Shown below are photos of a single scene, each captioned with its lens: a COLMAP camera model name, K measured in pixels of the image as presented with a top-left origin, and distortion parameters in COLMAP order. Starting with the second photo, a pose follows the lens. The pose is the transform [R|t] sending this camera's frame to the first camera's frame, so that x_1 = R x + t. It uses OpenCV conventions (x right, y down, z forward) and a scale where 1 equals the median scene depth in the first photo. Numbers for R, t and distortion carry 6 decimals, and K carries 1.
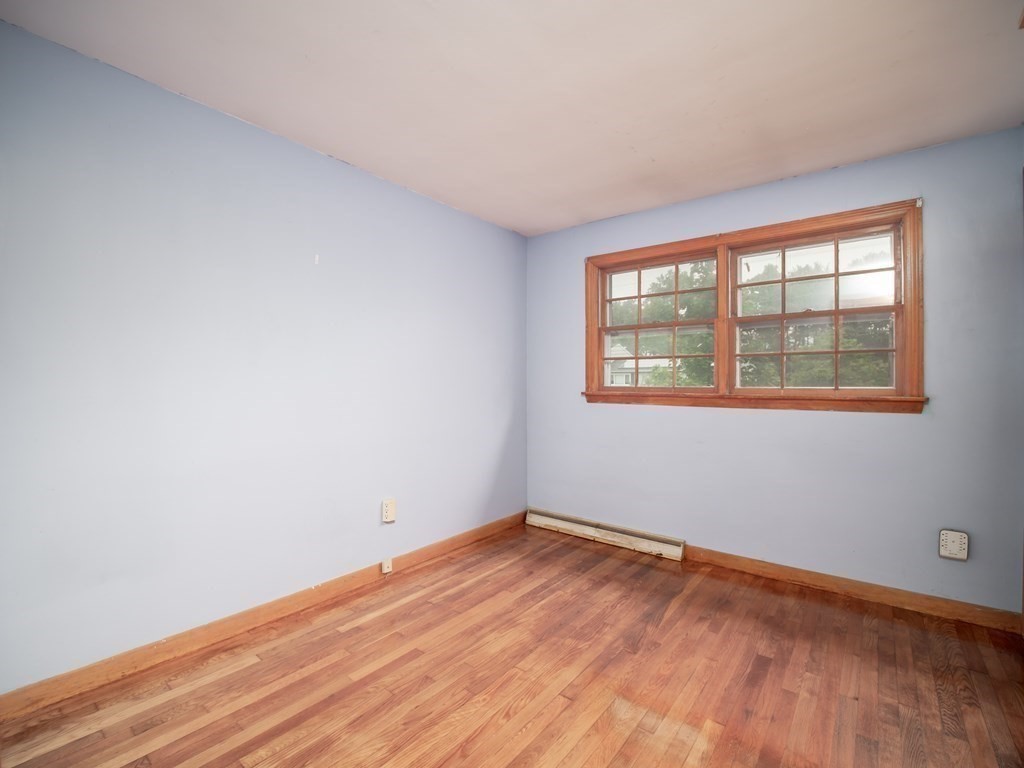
lens RADIAL K [[469.4, 0, 508.7], [0, 469.4, 383.2], [0, 0, 1]] dist [-0.018441, -0.001096]
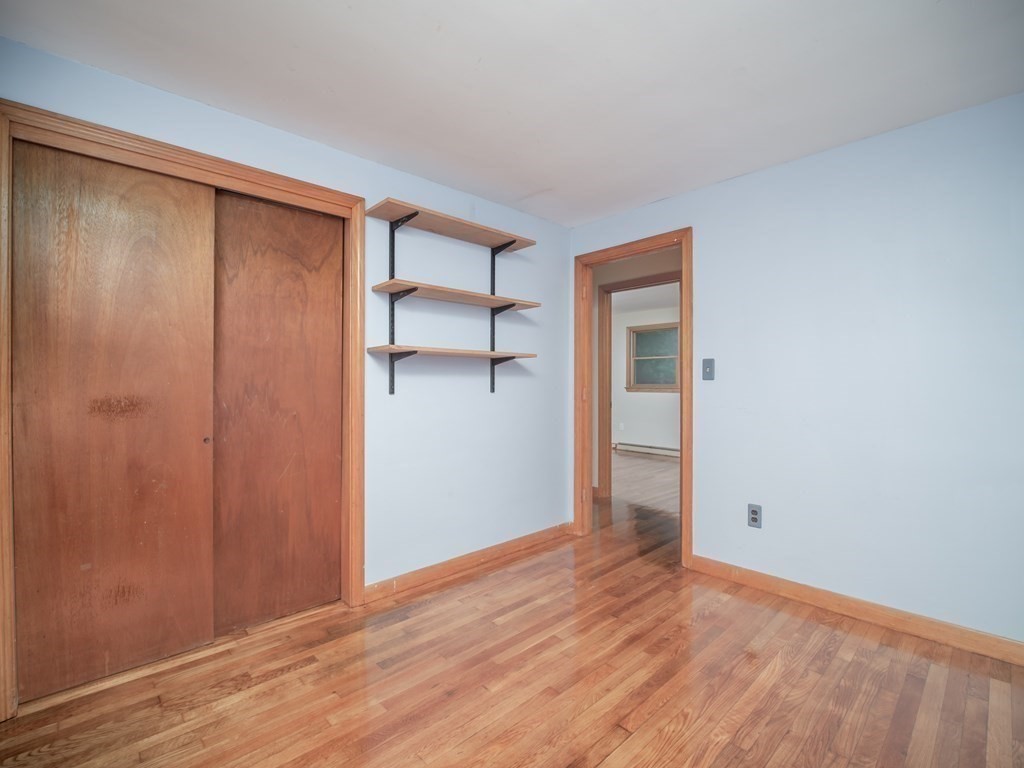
lens RADIAL K [[469.4, 0, 508.7], [0, 469.4, 383.2], [0, 0, 1]] dist [-0.018441, -0.001096]
pose [[-0.988625, -0.001679, 0.150390, 0.225554], [-0.000729, 0.999979, 0.006375, -0.013321], [-0.150398, 0.006193, -0.988606, 2.051755]]
